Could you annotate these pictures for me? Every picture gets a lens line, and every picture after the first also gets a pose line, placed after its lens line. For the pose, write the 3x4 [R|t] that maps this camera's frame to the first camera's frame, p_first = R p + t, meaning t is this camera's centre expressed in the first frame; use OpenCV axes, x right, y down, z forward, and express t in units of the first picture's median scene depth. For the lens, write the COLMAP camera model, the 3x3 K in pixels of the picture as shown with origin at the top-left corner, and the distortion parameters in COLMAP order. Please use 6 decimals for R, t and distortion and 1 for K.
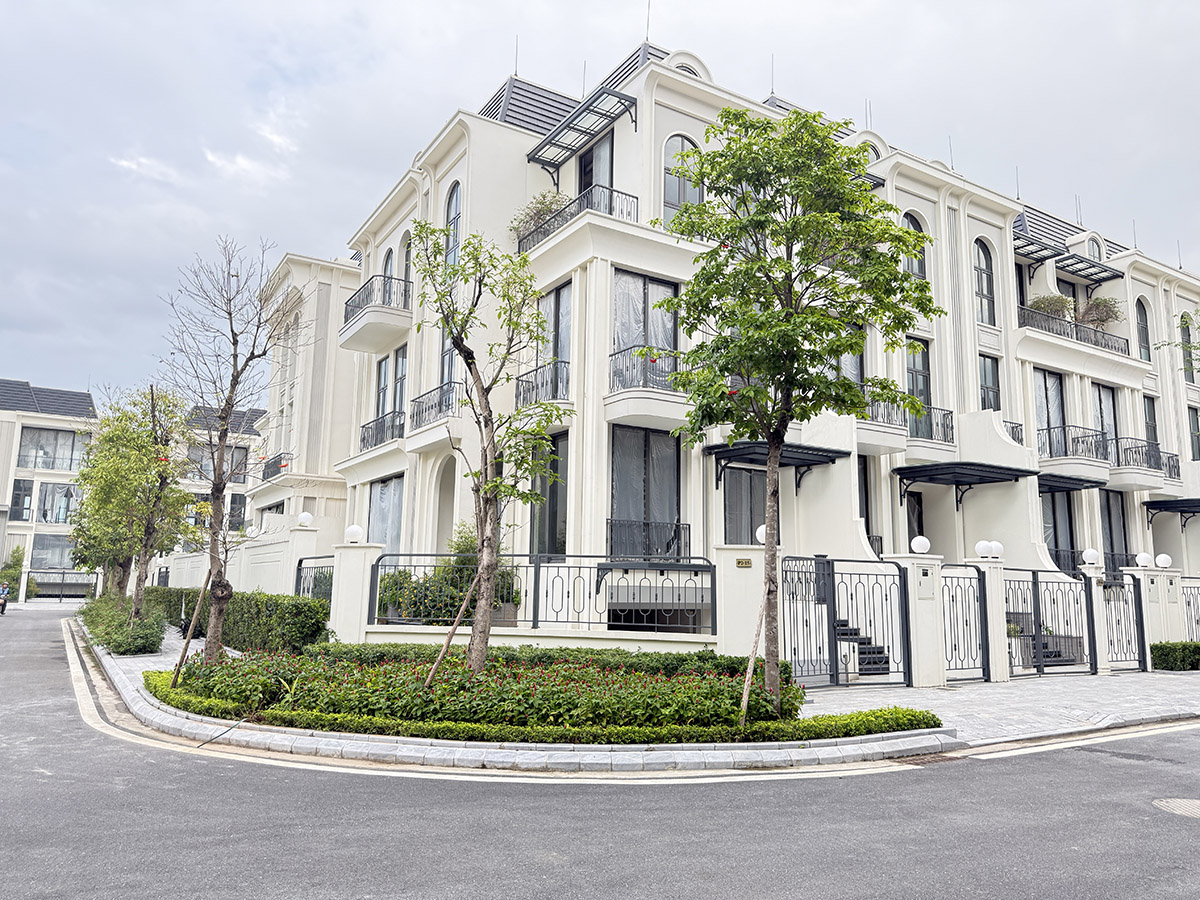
lens RADIAL K [[853.2, 0, 600.0], [0, 853.2, 450.0], [0, 0, 1]] dist [0.003946, -0.045369]
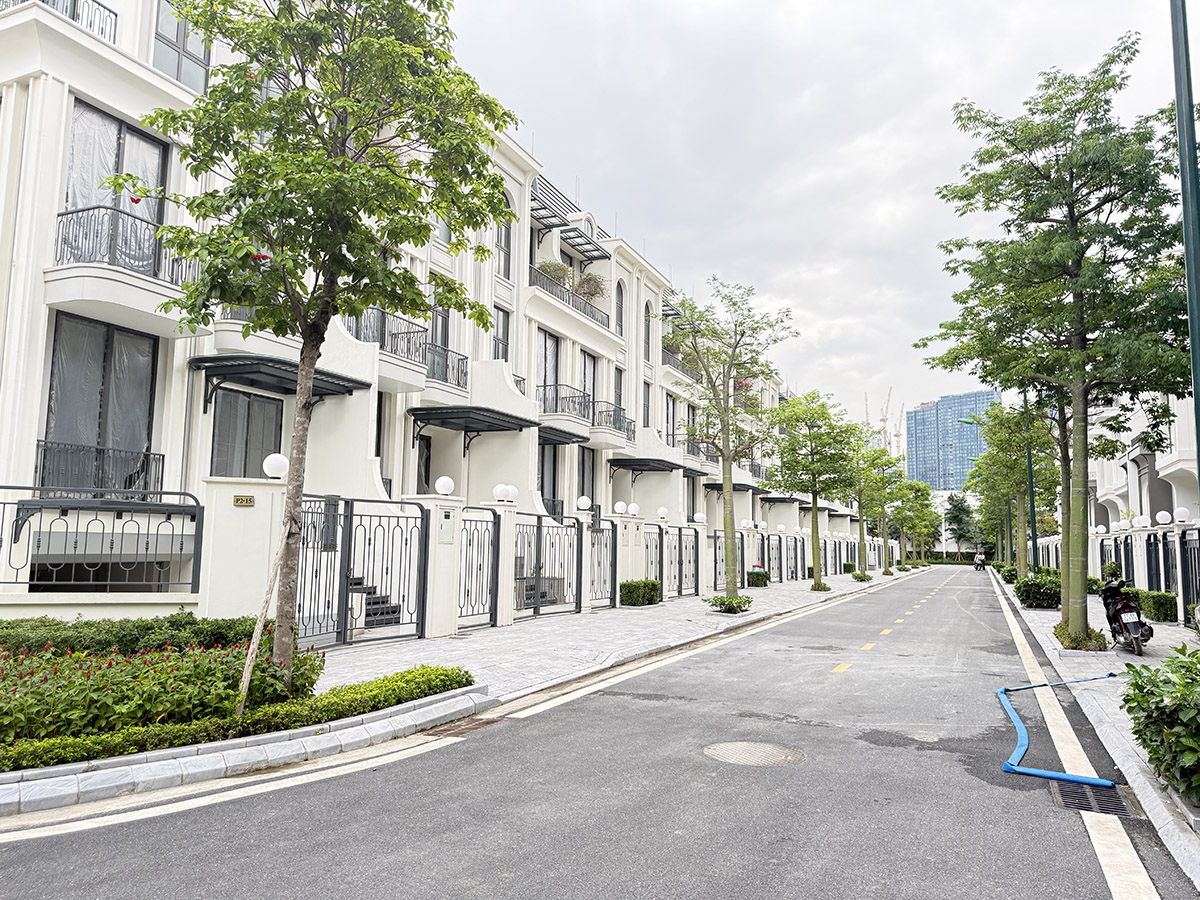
lens RADIAL K [[830.4, 0, 598.9], [0, 830.4, 443.7], [0, 0, 1]] dist [0.036107, -0.038137]
pose [[0.826079, 0.055912, 0.560774, 0.003077], [-0.082979, 0.996288, 0.022902, 0.029452], [-0.557412, -0.065451, 0.827652, 0.151905]]
